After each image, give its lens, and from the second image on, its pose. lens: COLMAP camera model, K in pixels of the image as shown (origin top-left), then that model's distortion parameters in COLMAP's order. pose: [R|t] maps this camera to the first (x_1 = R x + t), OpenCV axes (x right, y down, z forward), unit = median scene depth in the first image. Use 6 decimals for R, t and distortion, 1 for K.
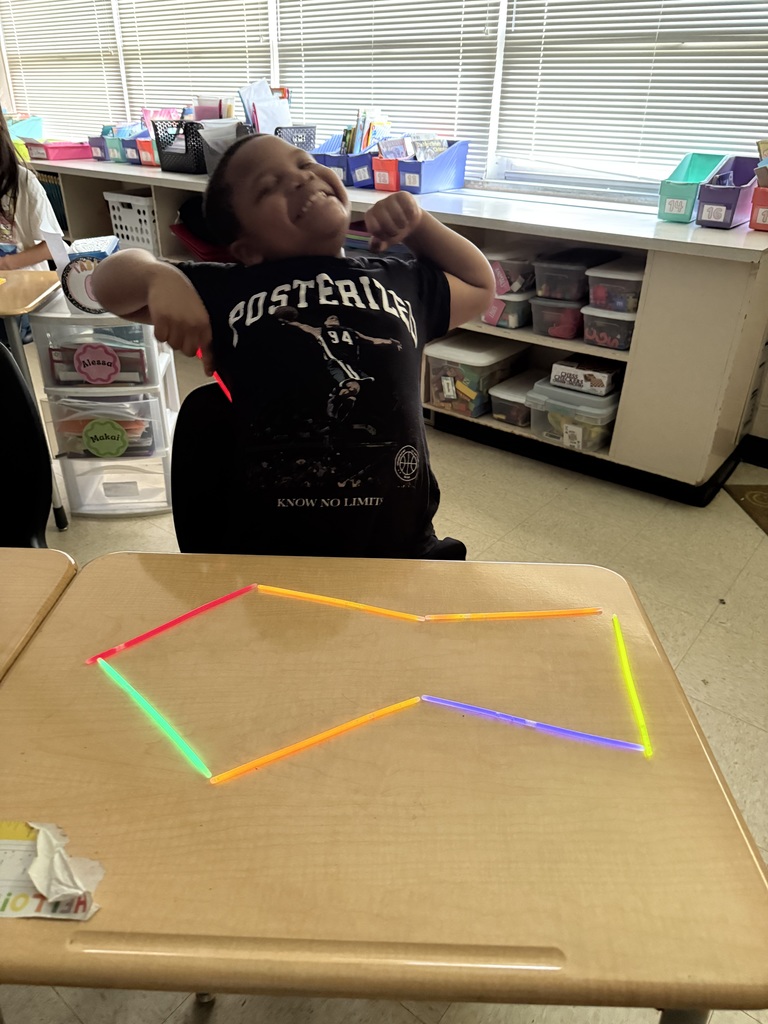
lens RADIAL K [[729.8, 0, 384.0], [0, 729.8, 512.0], [0, 0, 1]] dist [0.001781, -0.013037]
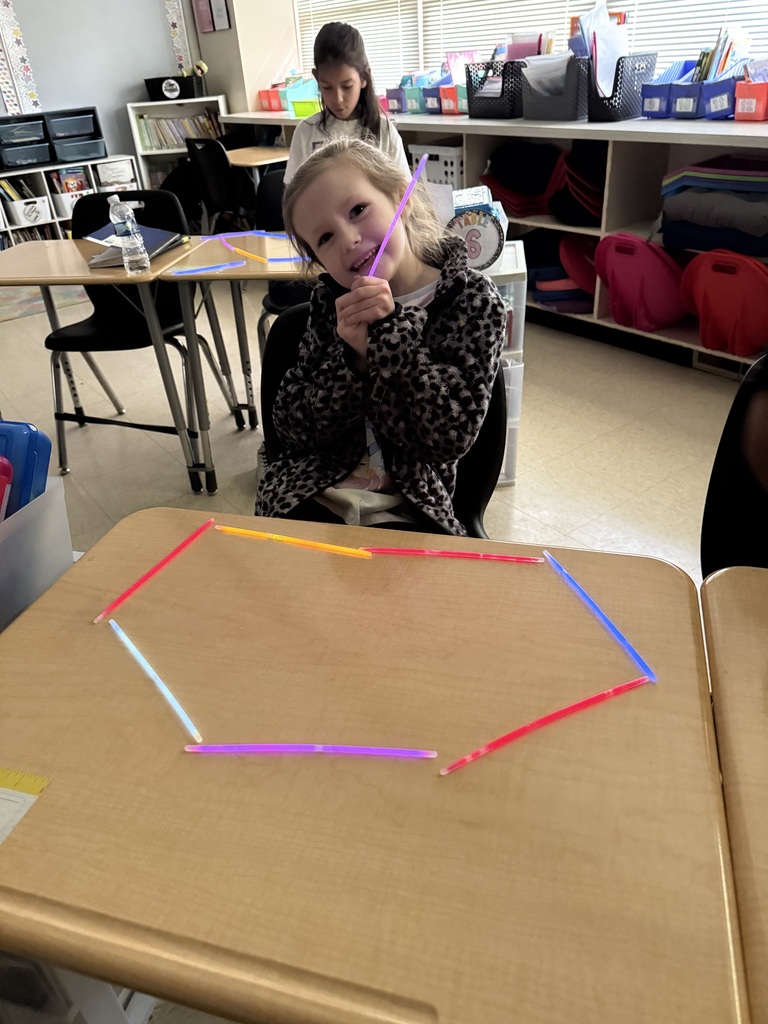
lens RADIAL K [[729.8, 0, 384.0], [0, 729.8, 512.0], [0, 0, 1]] dist [0.001781, -0.013037]
pose [[0.963679, 0.064796, -0.259084, -0.136256], [-0.049932, 0.996729, 0.063553, -0.009574], [0.262355, -0.048309, 0.963762, 0.027355]]
